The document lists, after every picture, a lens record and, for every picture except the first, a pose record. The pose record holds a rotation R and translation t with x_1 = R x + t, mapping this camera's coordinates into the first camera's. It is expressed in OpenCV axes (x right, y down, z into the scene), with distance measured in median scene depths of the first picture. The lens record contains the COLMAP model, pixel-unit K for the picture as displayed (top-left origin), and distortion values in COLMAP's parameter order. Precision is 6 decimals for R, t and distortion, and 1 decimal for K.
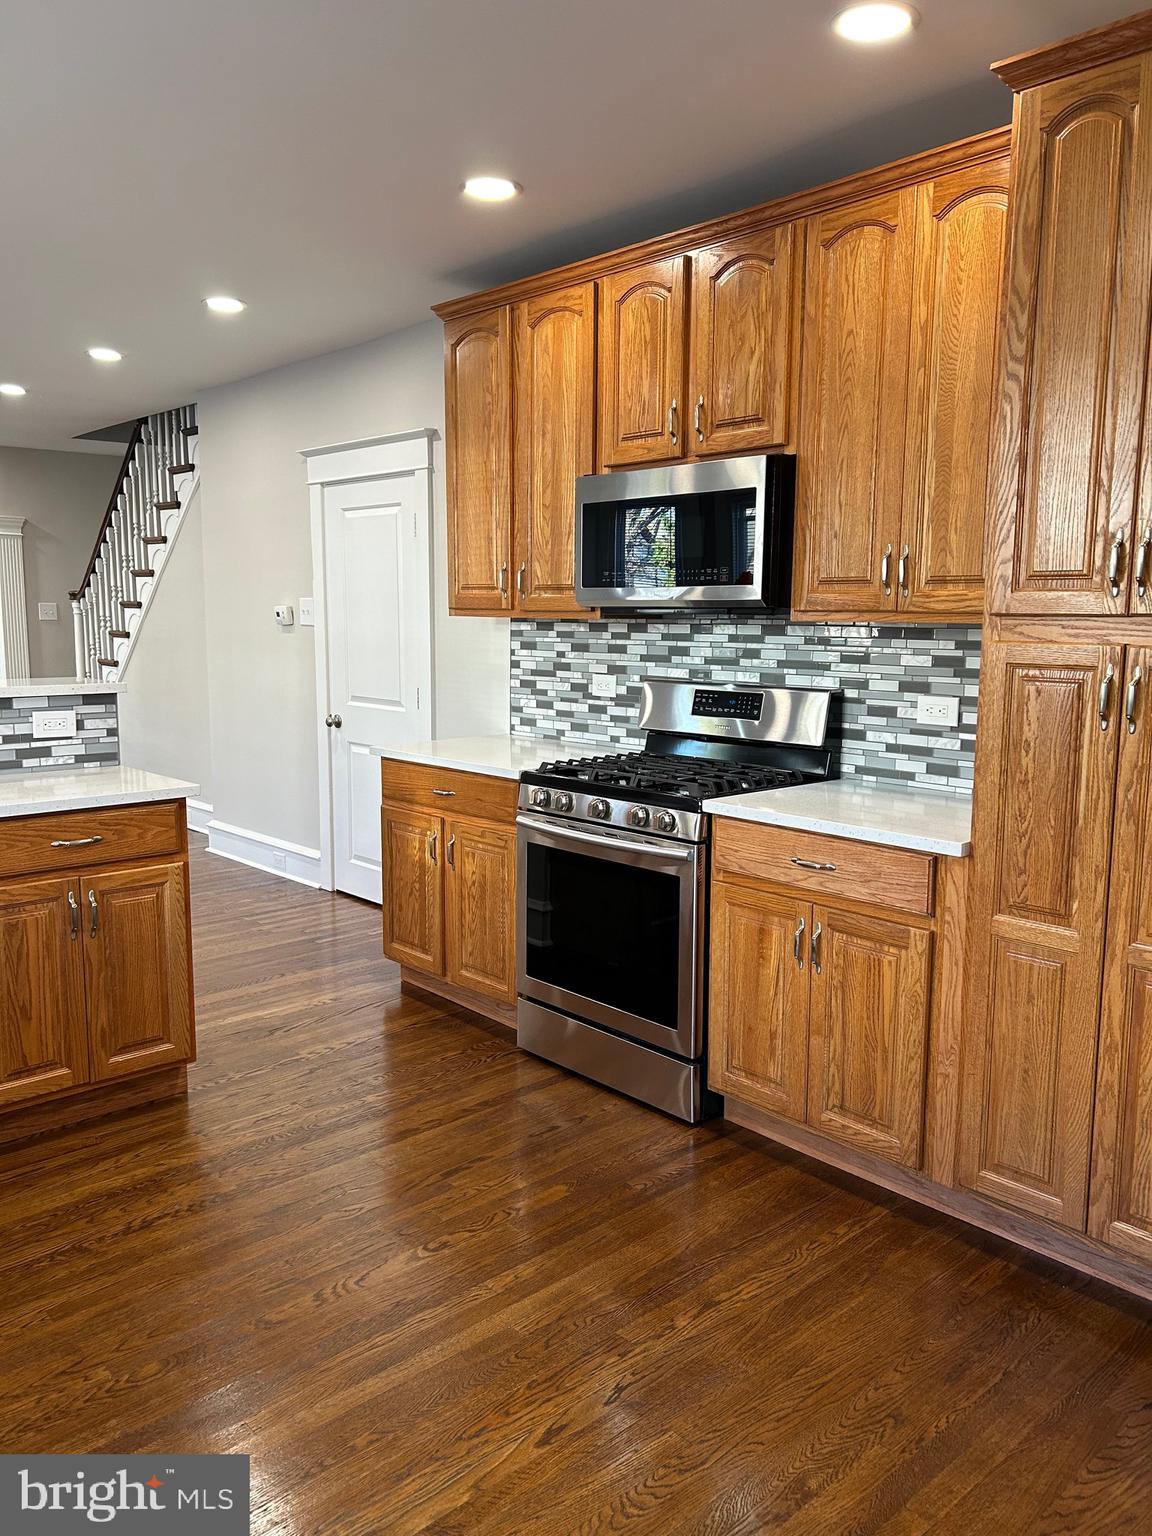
lens RADIAL K [[1157.3, 0, 584.1], [0, 1157.3, 777.0], [0, 0, 1]] dist [0.087127, -0.025776]
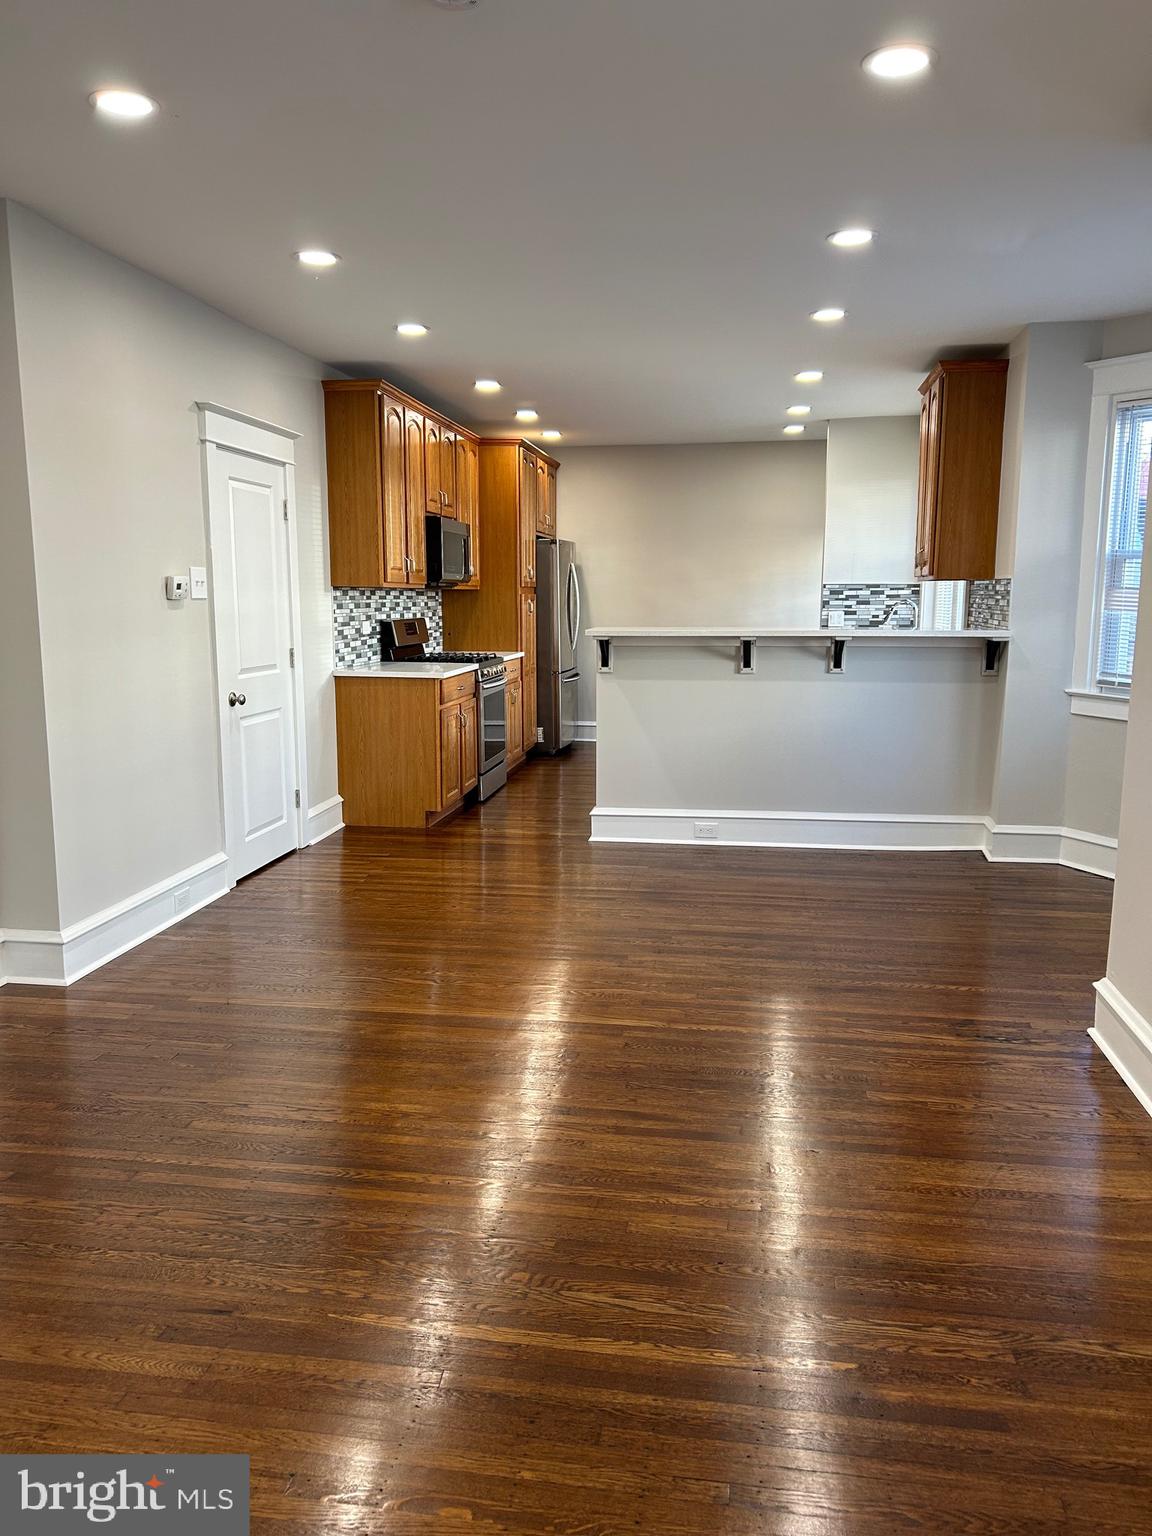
lens RADIAL K [[1157.3, 0, 586.9], [0, 1157.3, 772.5], [0, 0, 1]] dist [0.087127, -0.025776]
pose [[-0.635580, -0.122374, 0.762275, -1.457067], [0.107579, 0.963687, 0.244406, -0.247054], [-0.764503, 0.237344, -0.599335, 1.763657]]
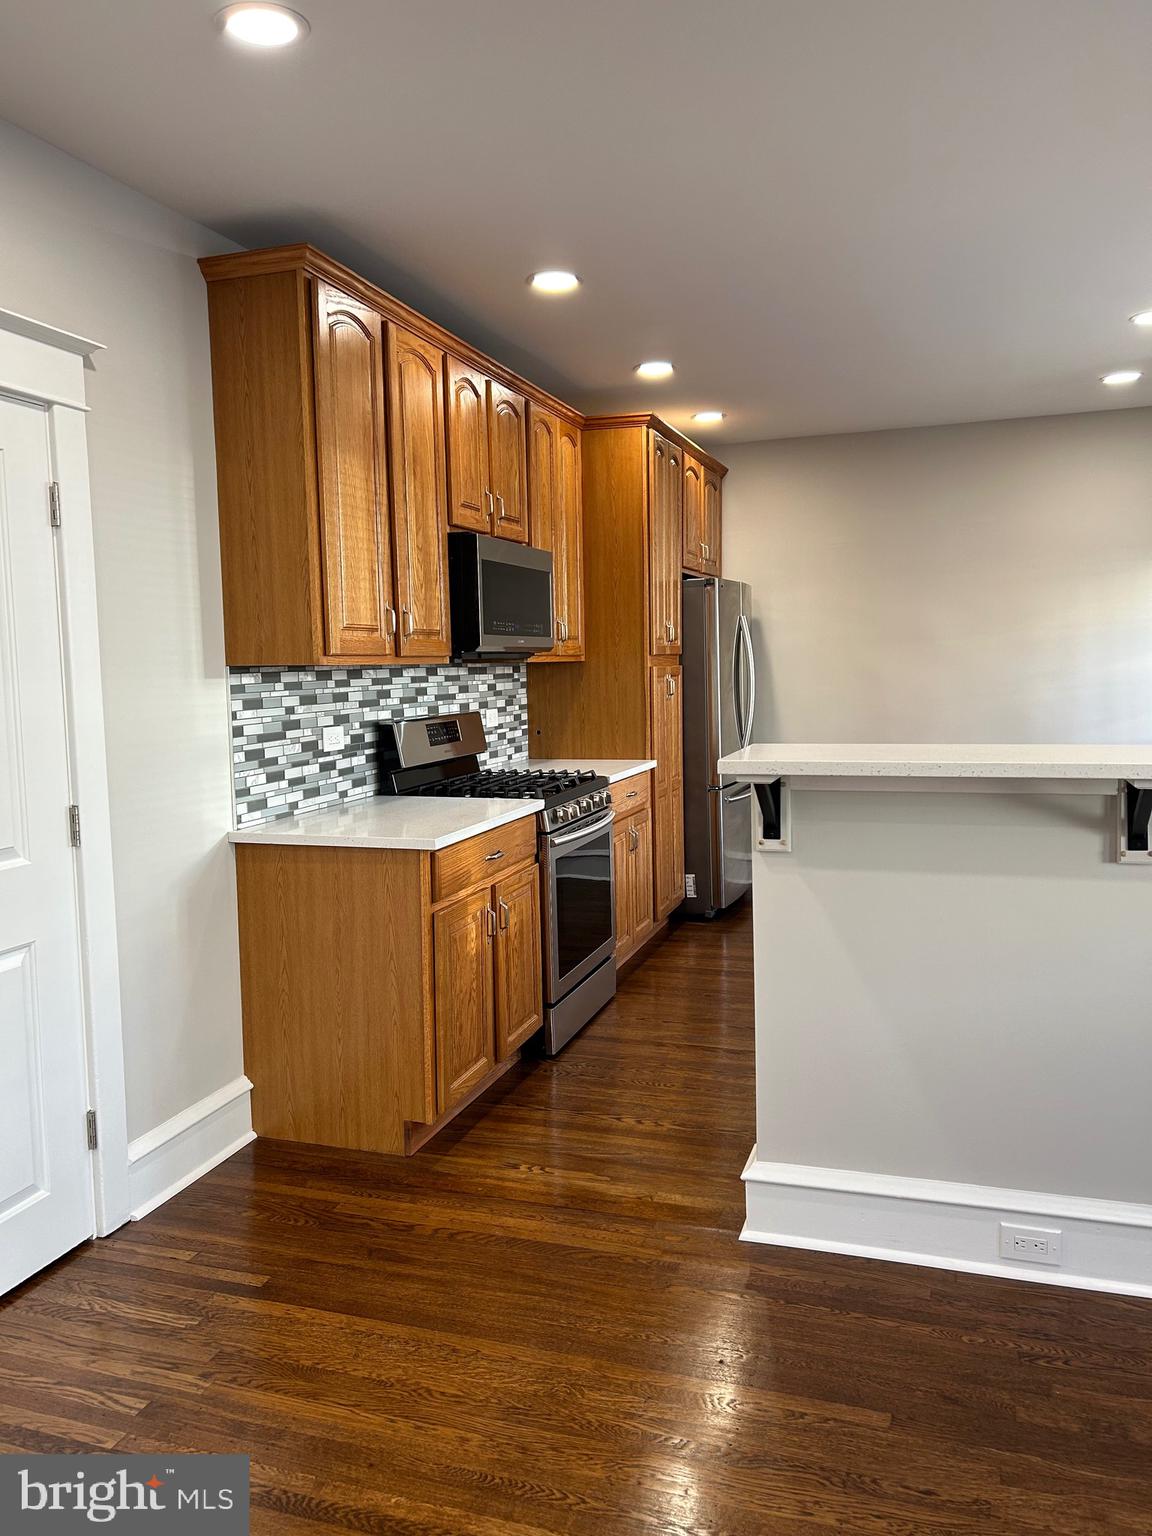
lens RADIAL K [[1157.3, 0, 582.1], [0, 1157.3, 769.7], [0, 0, 1]] dist [0.087127, -0.025776]
pose [[-0.486311, -0.076269, 0.870451, -0.849404], [0.144906, 0.975350, 0.166417, -0.173658], [-0.861687, 0.207065, -0.463271, 1.222323]]
